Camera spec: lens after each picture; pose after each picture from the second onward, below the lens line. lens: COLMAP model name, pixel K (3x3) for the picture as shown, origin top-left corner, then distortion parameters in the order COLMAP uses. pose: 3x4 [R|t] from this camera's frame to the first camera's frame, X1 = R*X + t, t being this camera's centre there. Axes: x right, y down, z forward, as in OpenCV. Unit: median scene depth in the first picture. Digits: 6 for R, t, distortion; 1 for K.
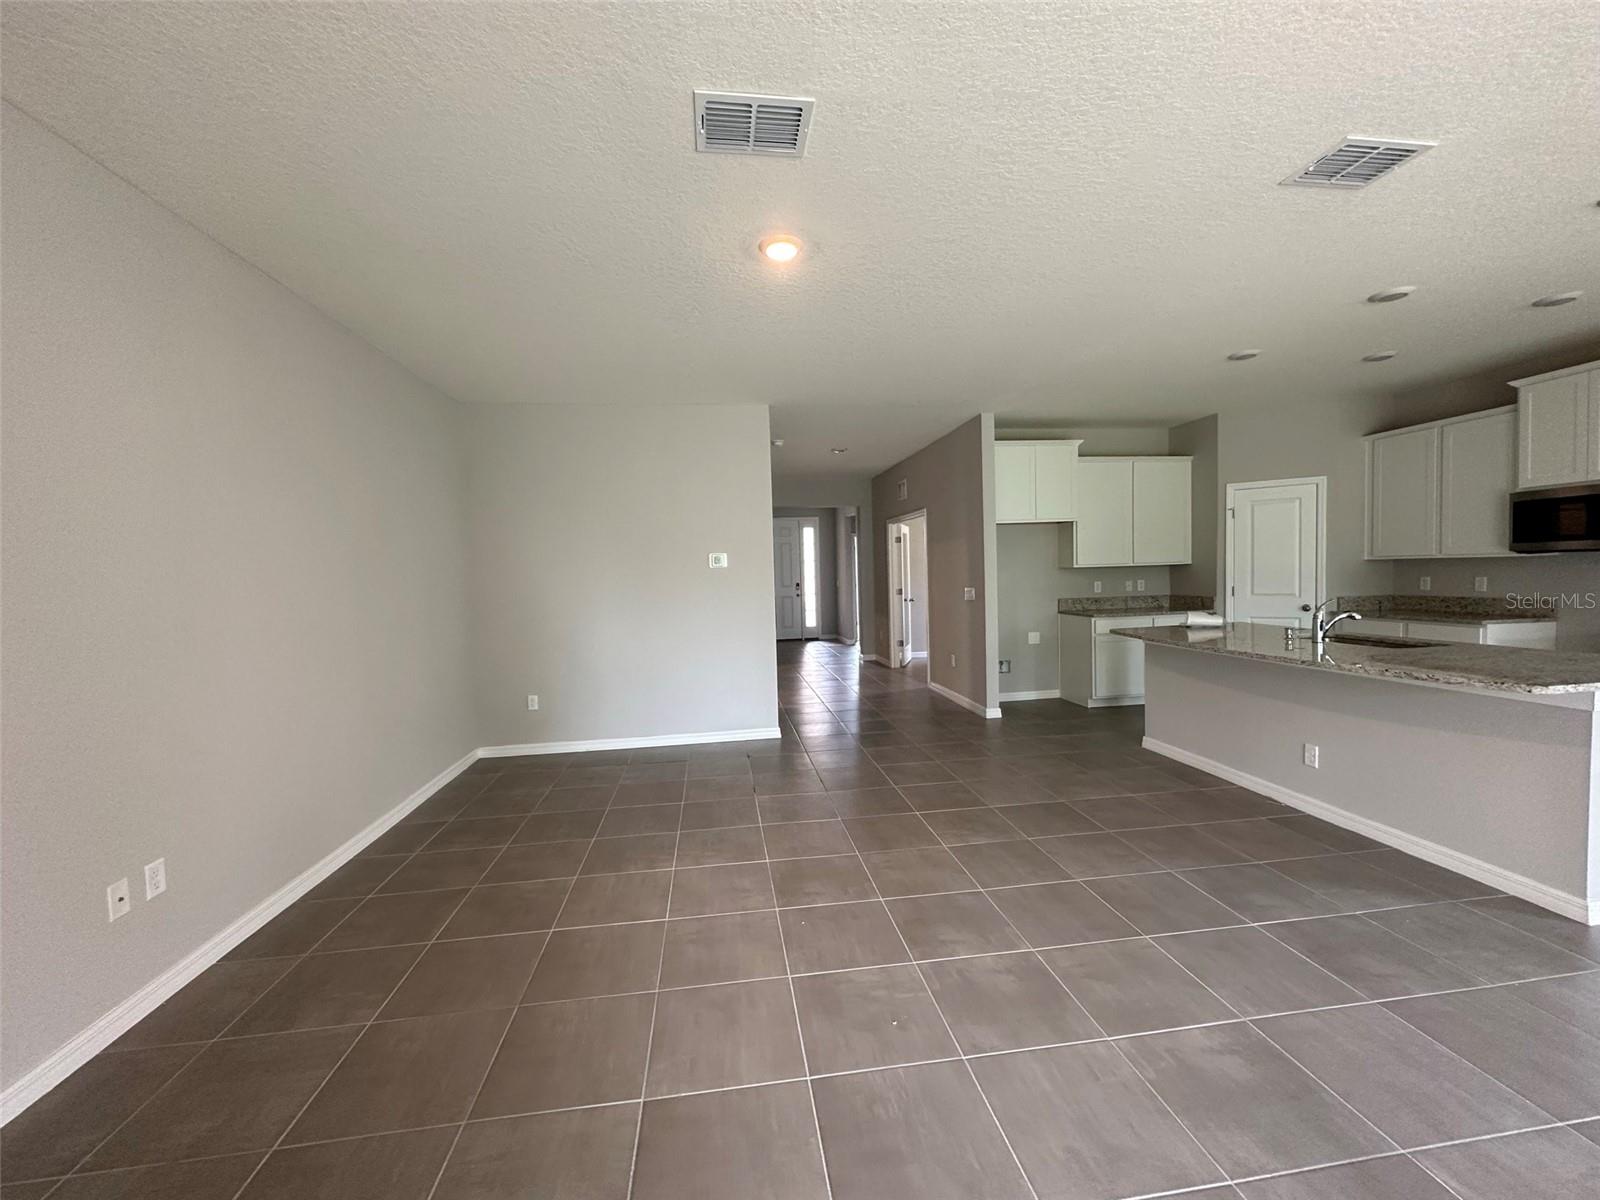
lens RADIAL K [[635.9, 0, 804.0], [0, 635.9, 600.5], [0, 0, 1]] dist [0.002719, 0.000445]
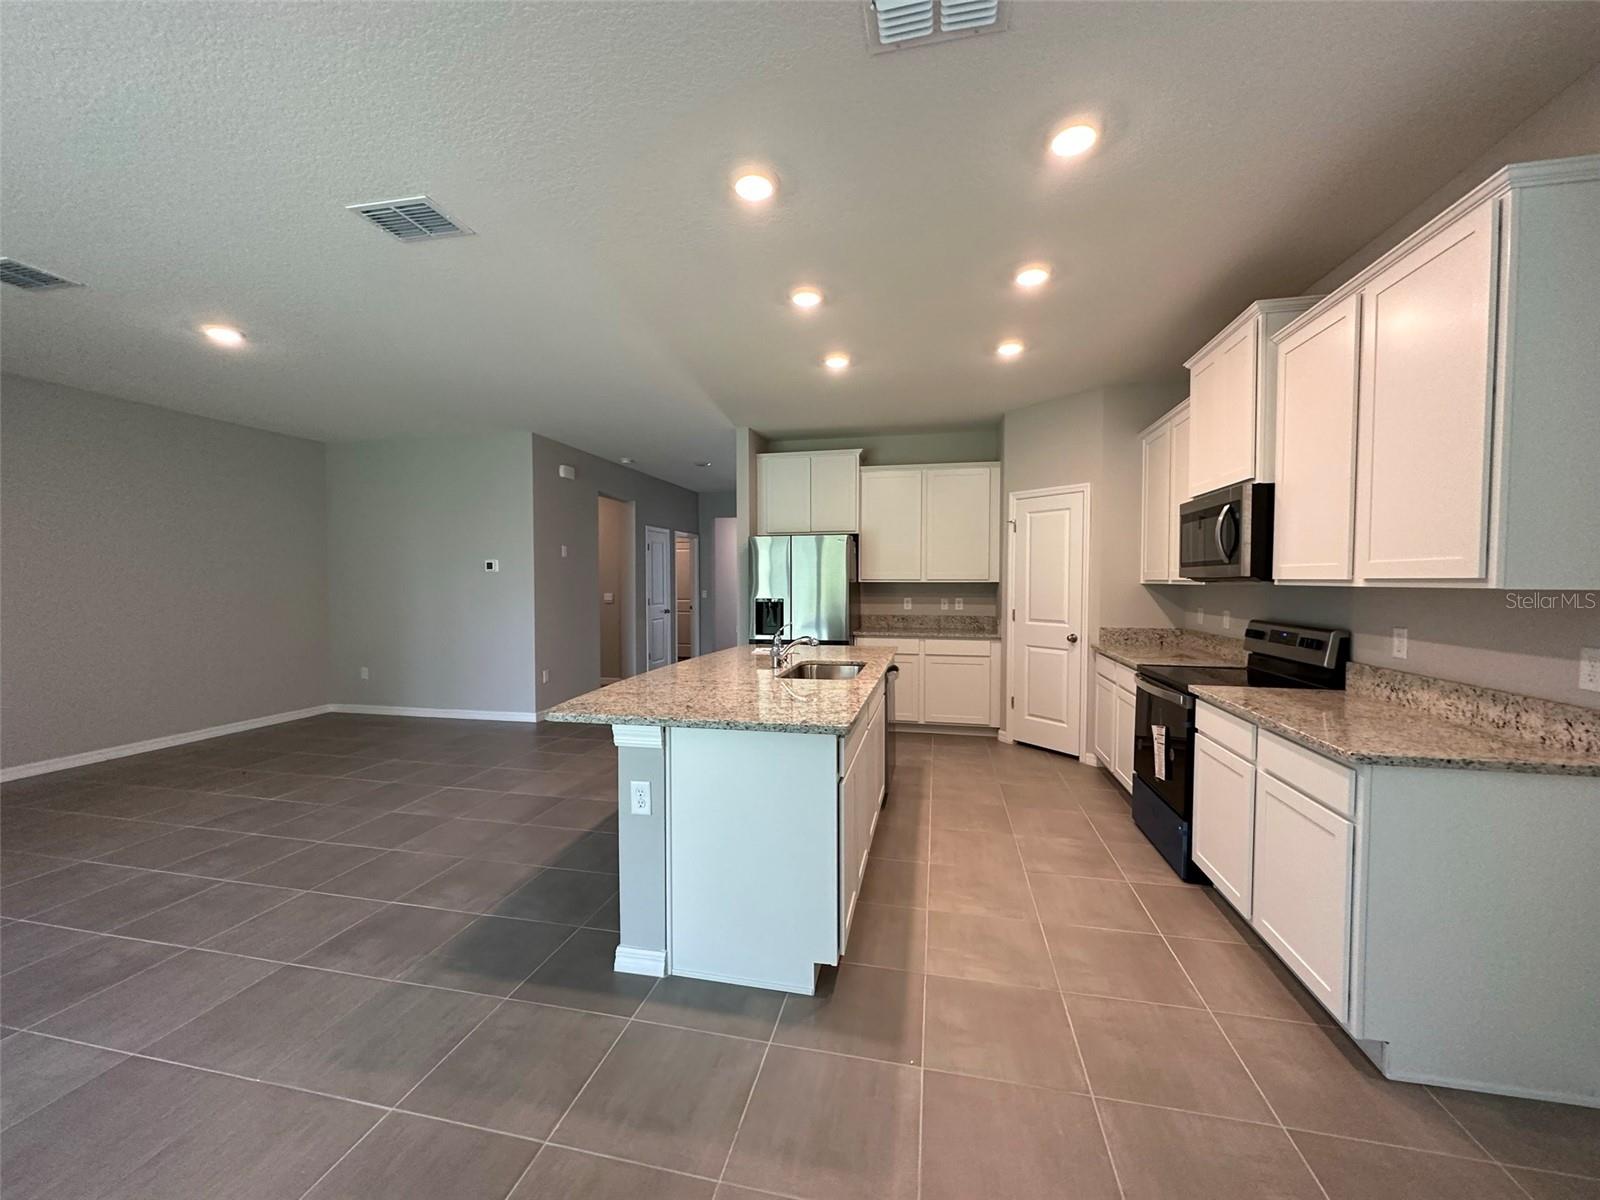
lens RADIAL K [[635.9, 0, 794.0], [0, 635.9, 596.3], [0, 0, 1]] dist [0.002719, 0.000445]
pose [[0.936379, 0.039034, -0.348812, 0.703012], [-0.044510, 0.998979, -0.007695, -0.020145], [0.348156, 0.022731, 0.937161, 0.076160]]
